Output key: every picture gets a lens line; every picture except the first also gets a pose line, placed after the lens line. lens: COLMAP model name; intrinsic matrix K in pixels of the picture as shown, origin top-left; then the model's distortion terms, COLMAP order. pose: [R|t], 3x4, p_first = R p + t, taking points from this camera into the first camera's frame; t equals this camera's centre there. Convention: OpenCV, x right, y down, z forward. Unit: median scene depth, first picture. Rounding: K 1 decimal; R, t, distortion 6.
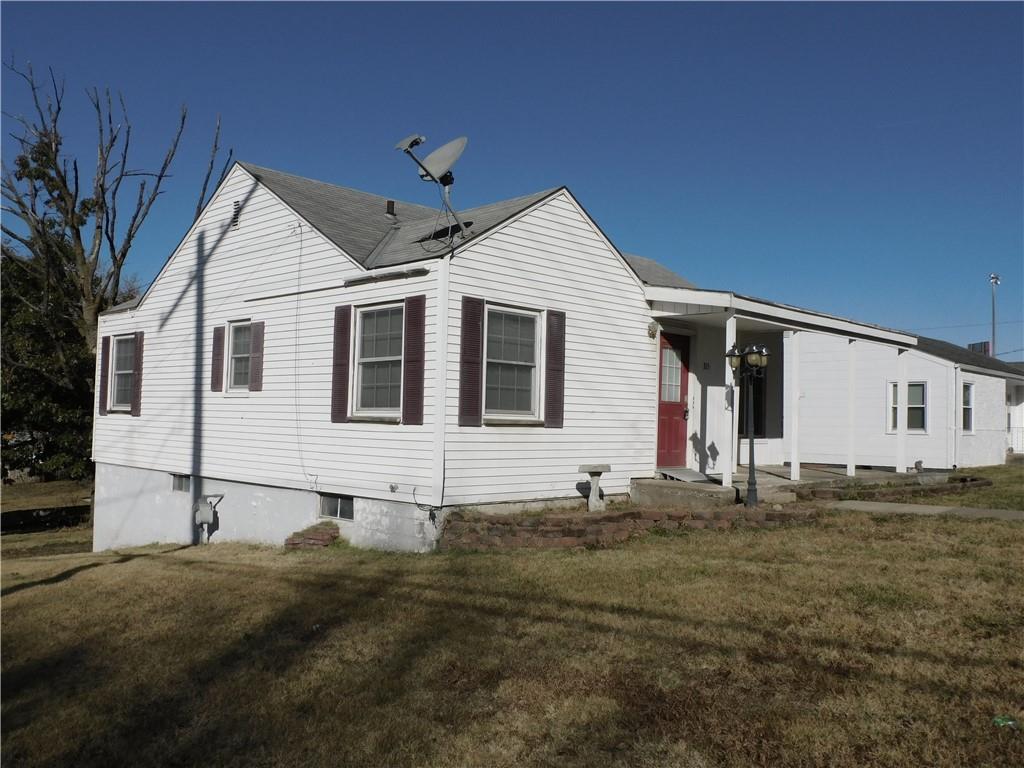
lens RADIAL K [[905.3, 0, 512.0], [0, 905.3, 384.0], [0, 0, 1]] dist [0.001788, 0.000229]
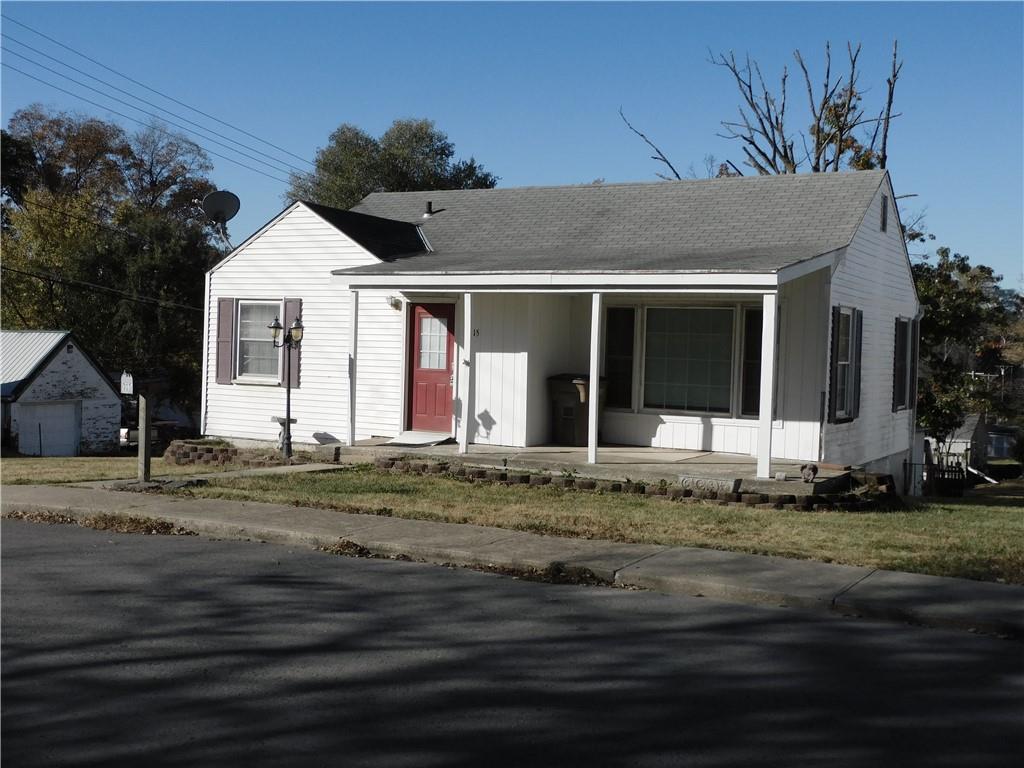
lens RADIAL K [[1188.7, 0, 512.0], [0, 1188.7, 384.0], [0, 0, 1]] dist [-0.004600, -0.021399]
pose [[0.268257, 0.022606, -0.963082, 1.754441], [0.023740, 0.999266, 0.030068, -0.001805], [0.963055, -0.030929, 0.267524, 0.833242]]
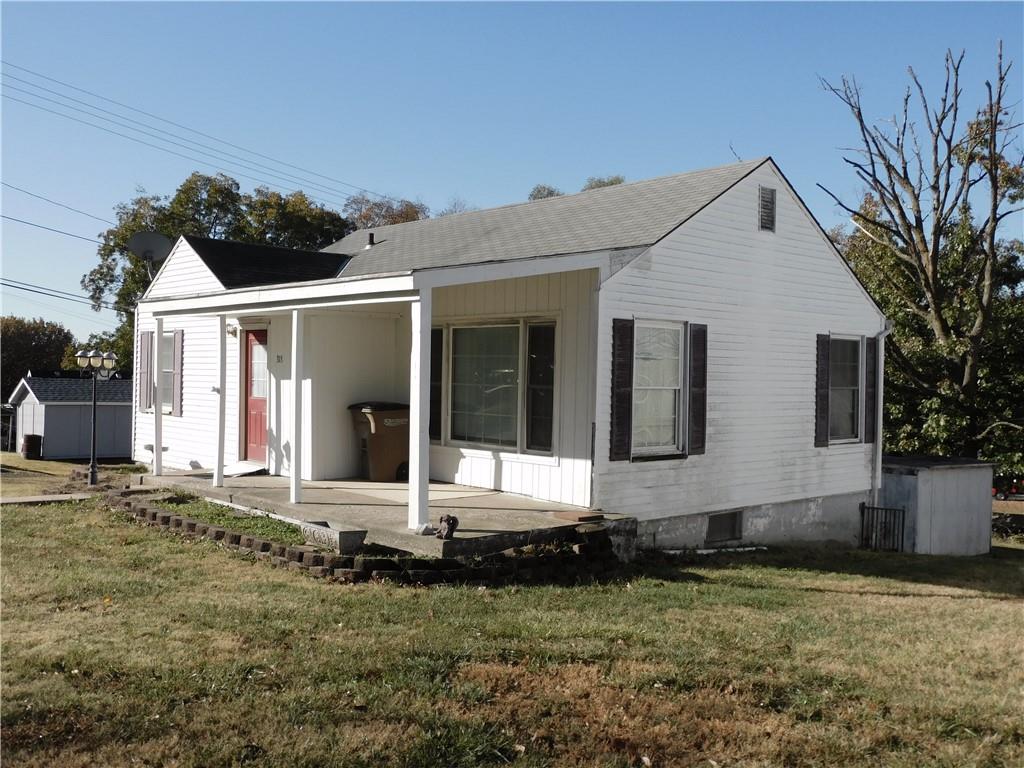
lens RADIAL K [[983.6, 0, 512.0], [0, 983.6, 384.0], [0, 0, 1]] dist [-0.018400, 0.007962]
pose [[-0.060997, -0.007197, -0.998112, 1.448858], [0.031236, 0.999470, -0.009116, 0.027762], [0.997649, -0.031733, -0.060740, 1.558215]]
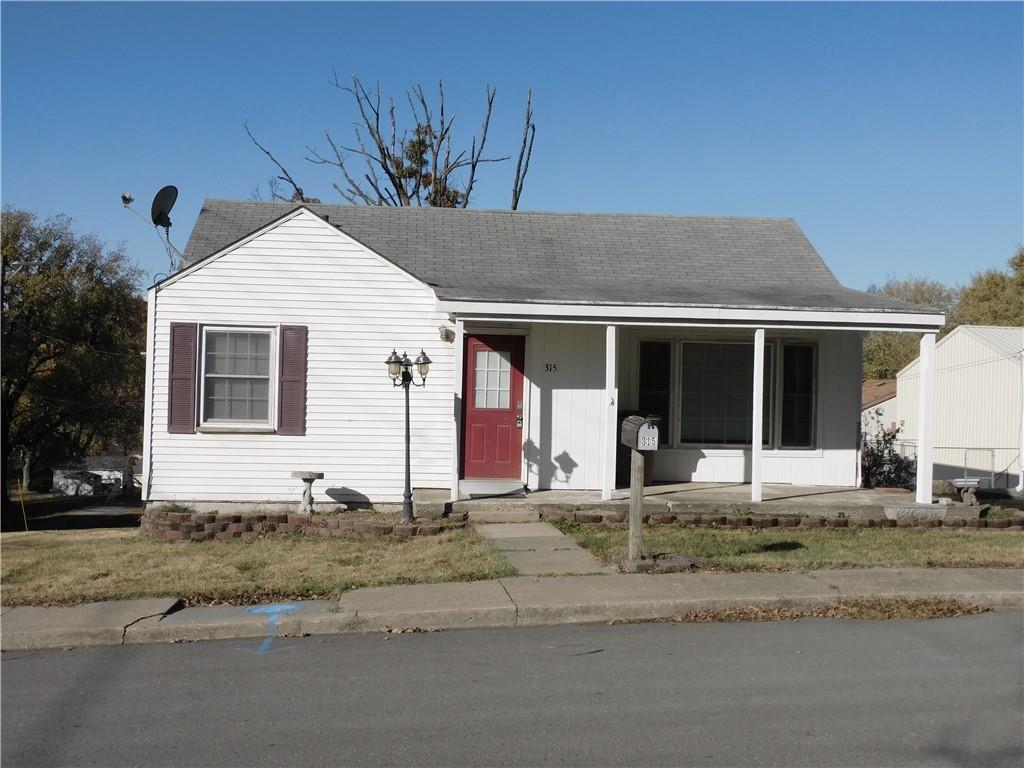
lens RADIAL K [[1184.1, 0, 512.0], [0, 1184.1, 384.0], [0, 0, 1]] dist [0.013670, -0.013213]
pose [[0.771160, -0.004334, -0.636627, 1.114852], [0.025013, 0.999411, 0.023495, -0.037988], [0.636150, -0.034043, 0.770814, 0.089962]]
